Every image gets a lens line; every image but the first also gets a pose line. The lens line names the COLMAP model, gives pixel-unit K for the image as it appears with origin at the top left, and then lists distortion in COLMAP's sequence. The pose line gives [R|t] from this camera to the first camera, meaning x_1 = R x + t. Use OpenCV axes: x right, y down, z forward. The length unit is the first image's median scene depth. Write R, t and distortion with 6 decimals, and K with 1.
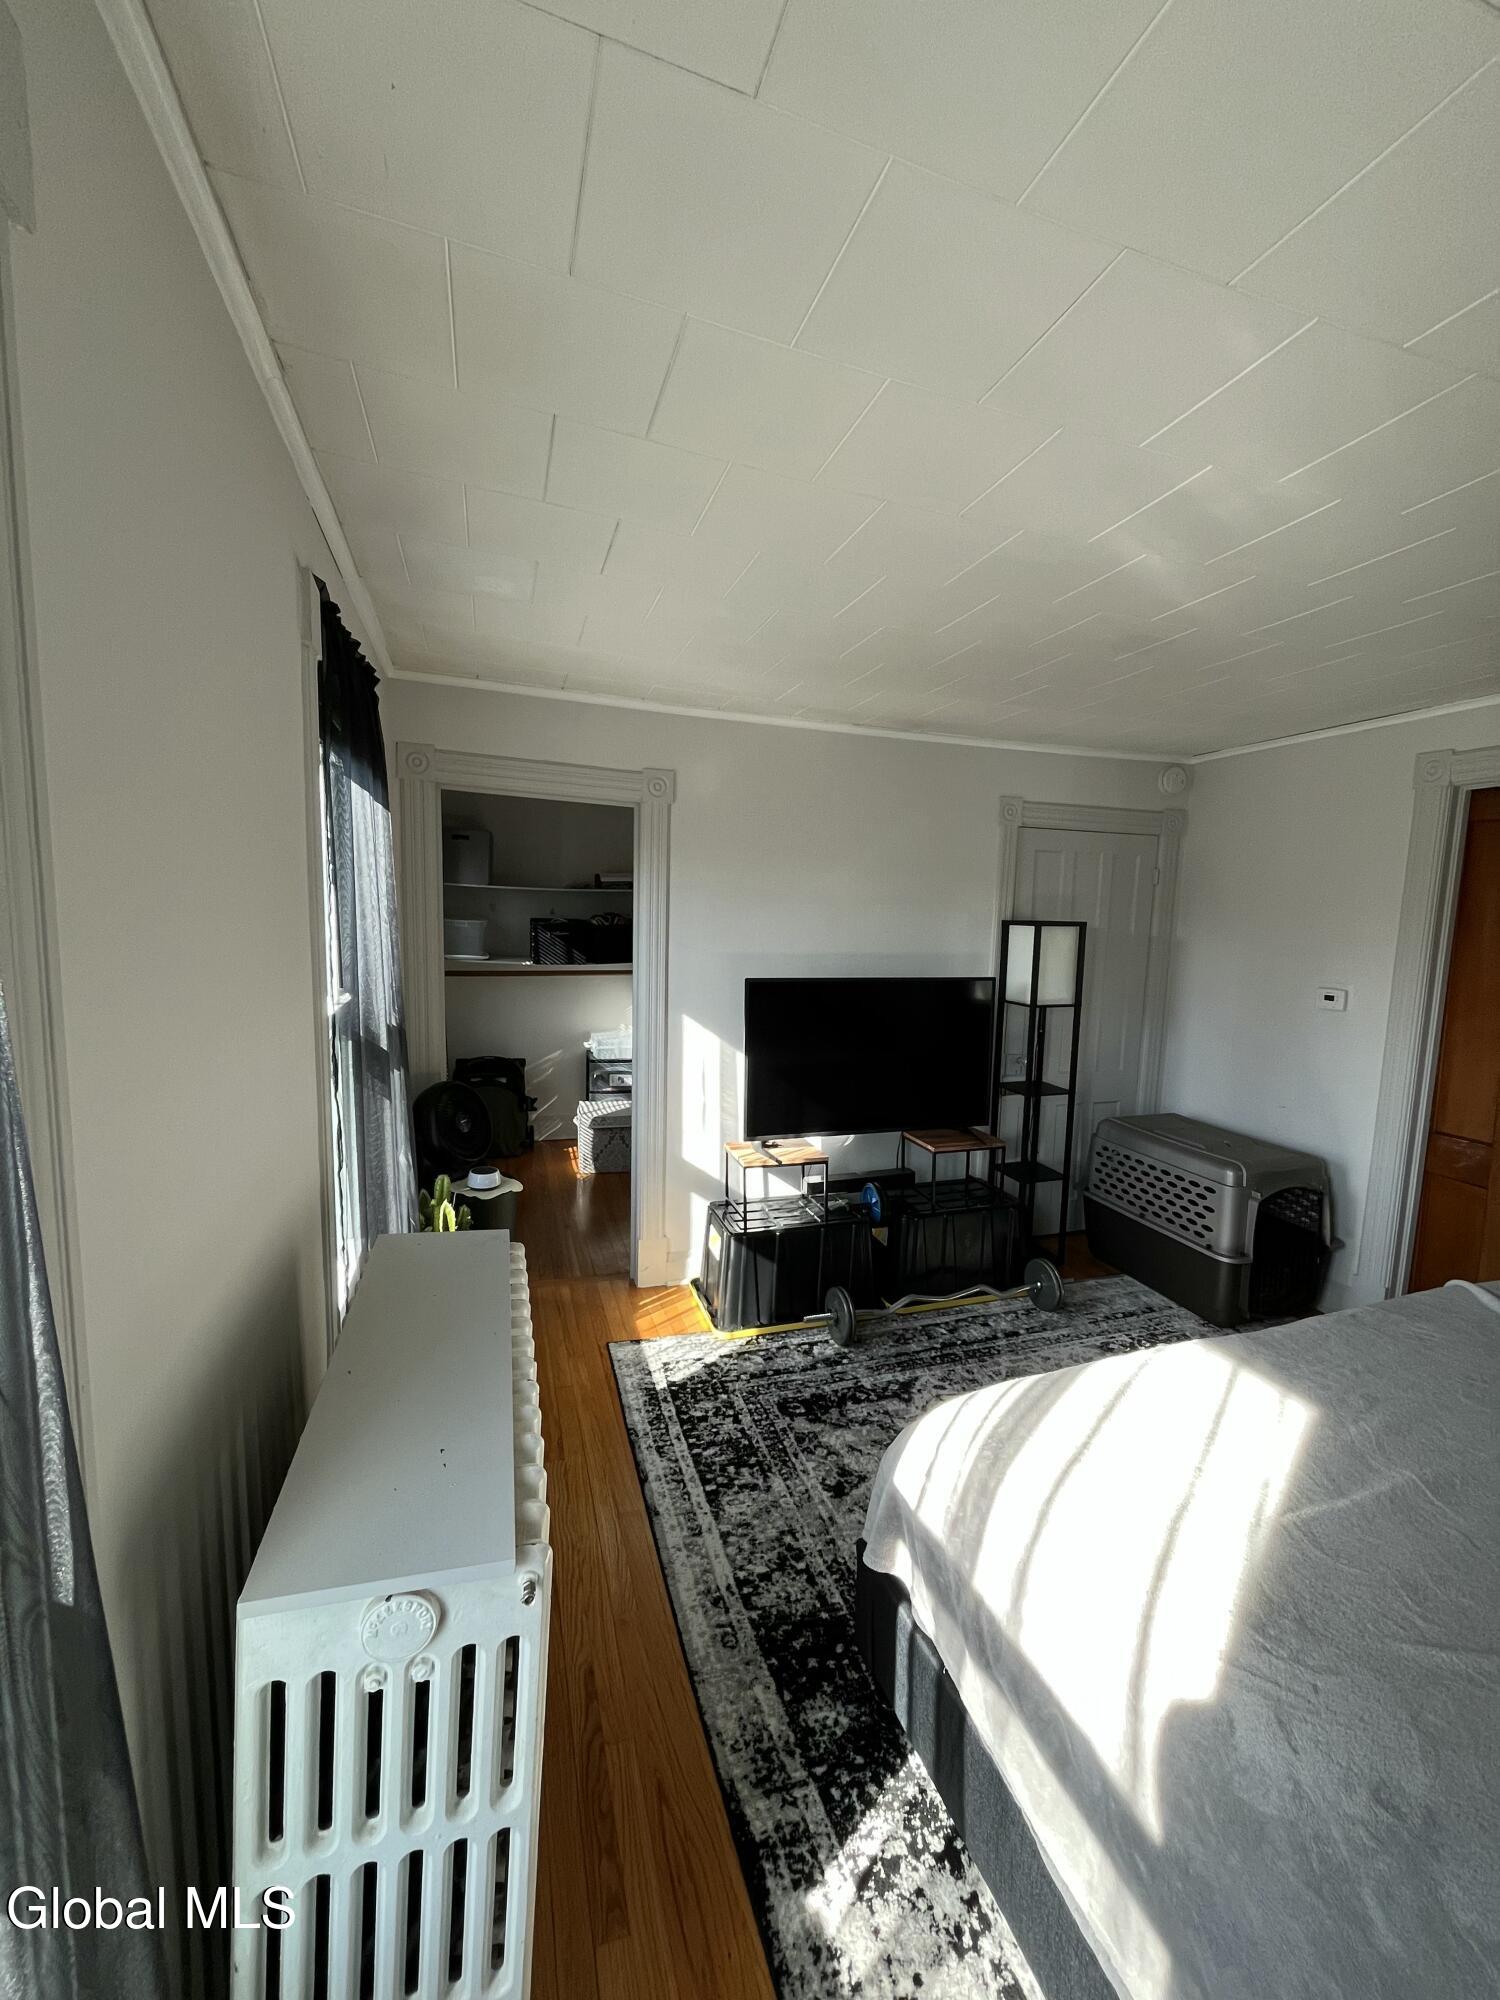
lens RADIAL K [[803.4, 0, 750.0], [0, 803.4, 1006.5], [0, 0, 1]] dist [-0.001558, -0.000056]
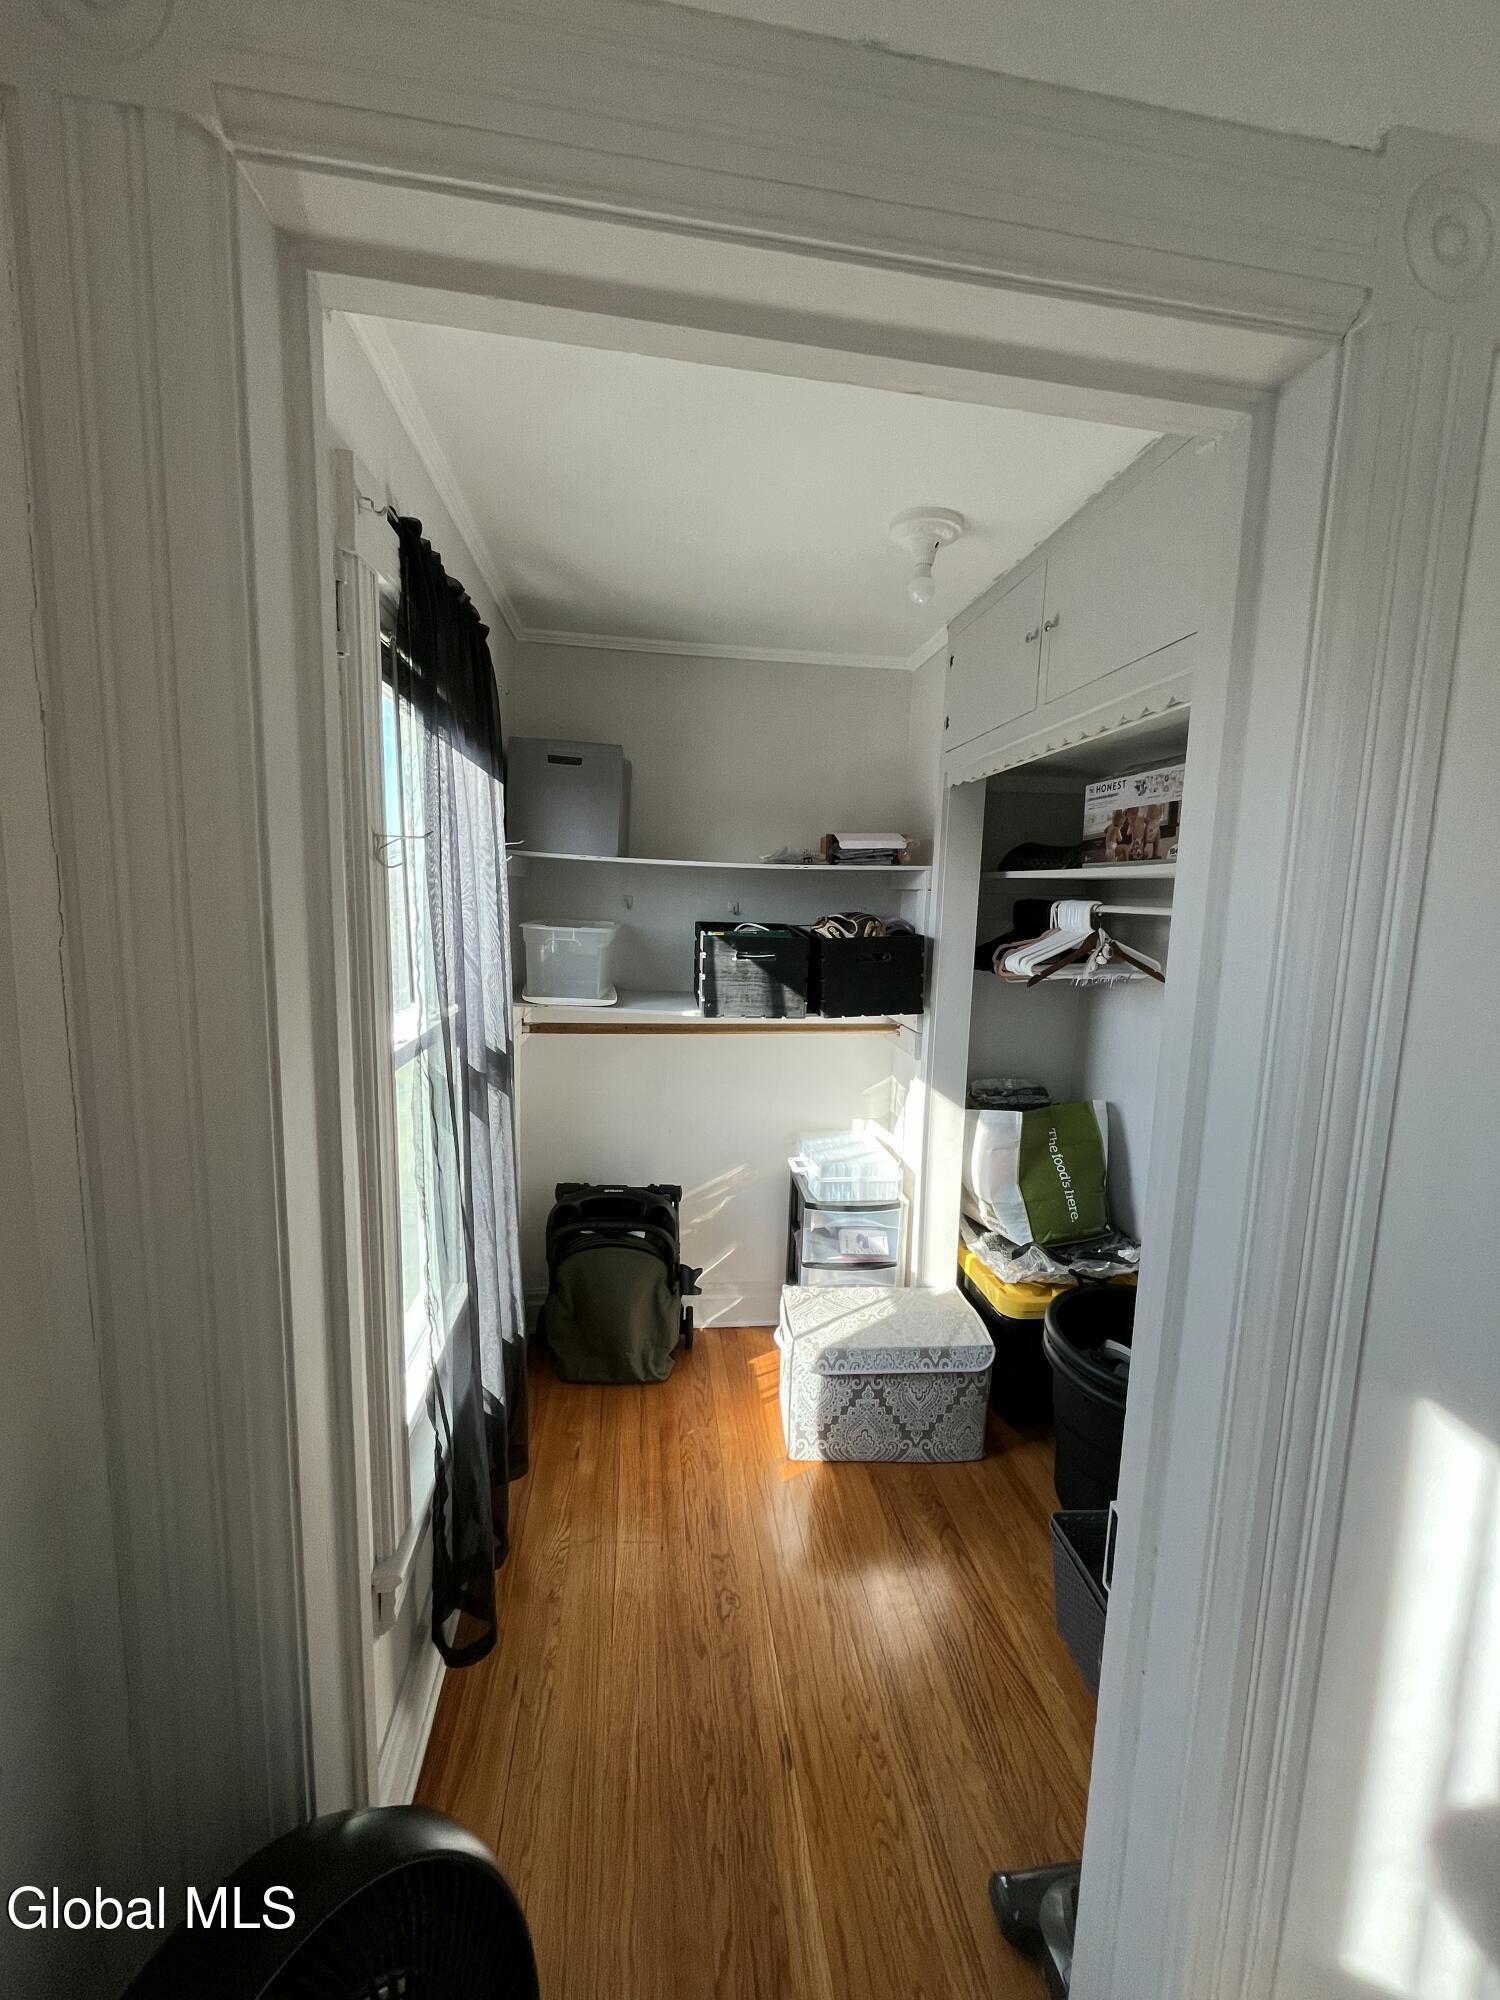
lens RADIAL K [[803.4, 0, 755.2], [0, 803.4, 997.1], [0, 0, 1]] dist [-0.001558, -0.000056]
pose [[0.985868, 0.021348, -0.166161, -0.166467], [-0.020835, 0.999771, 0.004834, -0.072464], [0.166226, -0.001304, 0.986087, 0.554132]]
